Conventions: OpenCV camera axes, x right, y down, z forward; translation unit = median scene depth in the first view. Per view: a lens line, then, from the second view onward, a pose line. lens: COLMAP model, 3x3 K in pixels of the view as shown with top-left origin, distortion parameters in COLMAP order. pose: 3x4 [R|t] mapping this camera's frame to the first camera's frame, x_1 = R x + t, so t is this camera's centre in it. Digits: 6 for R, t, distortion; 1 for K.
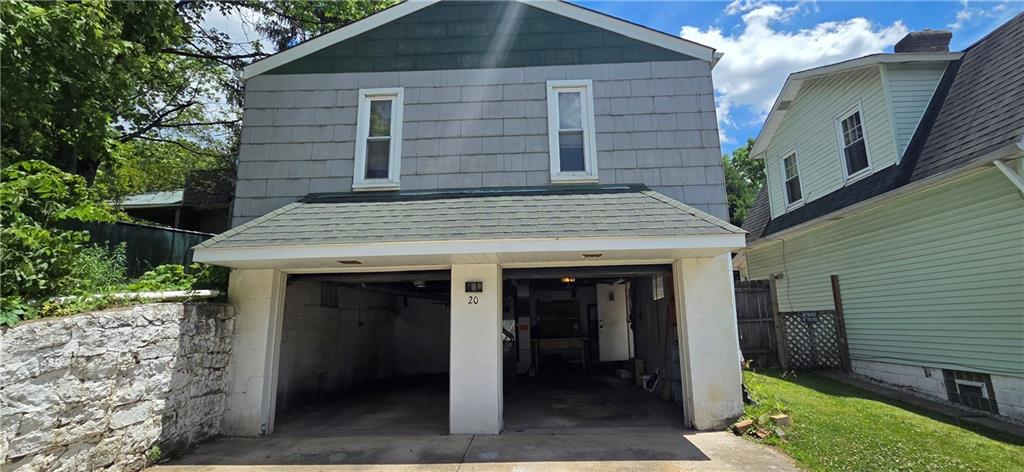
lens RADIAL K [[419.7, 0, 515.0], [0, 419.7, 236.0], [0, 0, 1]] dist [0.002153, 0.000167]
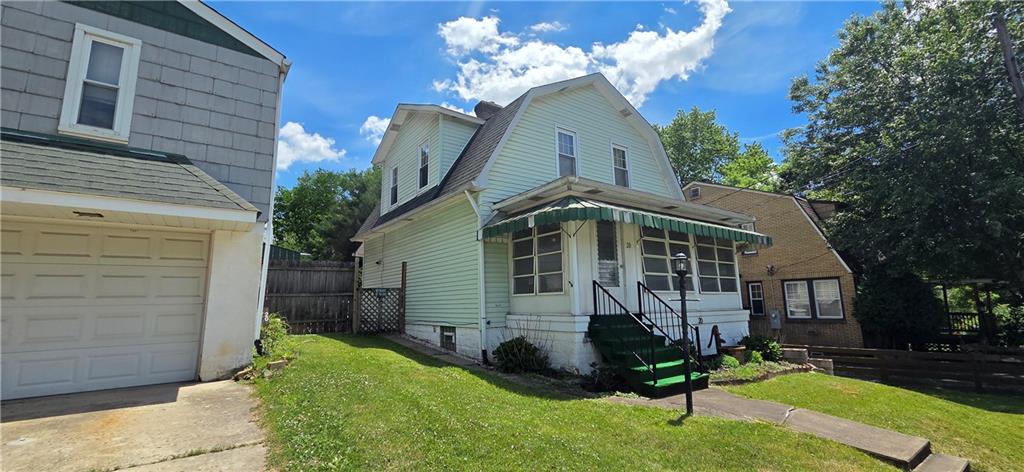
lens RADIAL K [[396.5, 0, 490.8], [0, 396.5, 235.9], [0, 0, 1]] dist [-0.000209, -0.000130]
pose [[0.801802, 0.102388, 0.588753, 0.353139], [-0.113063, 0.993410, -0.018784, 0.006754], [-0.586796, -0.051505, 0.808095, -0.262370]]
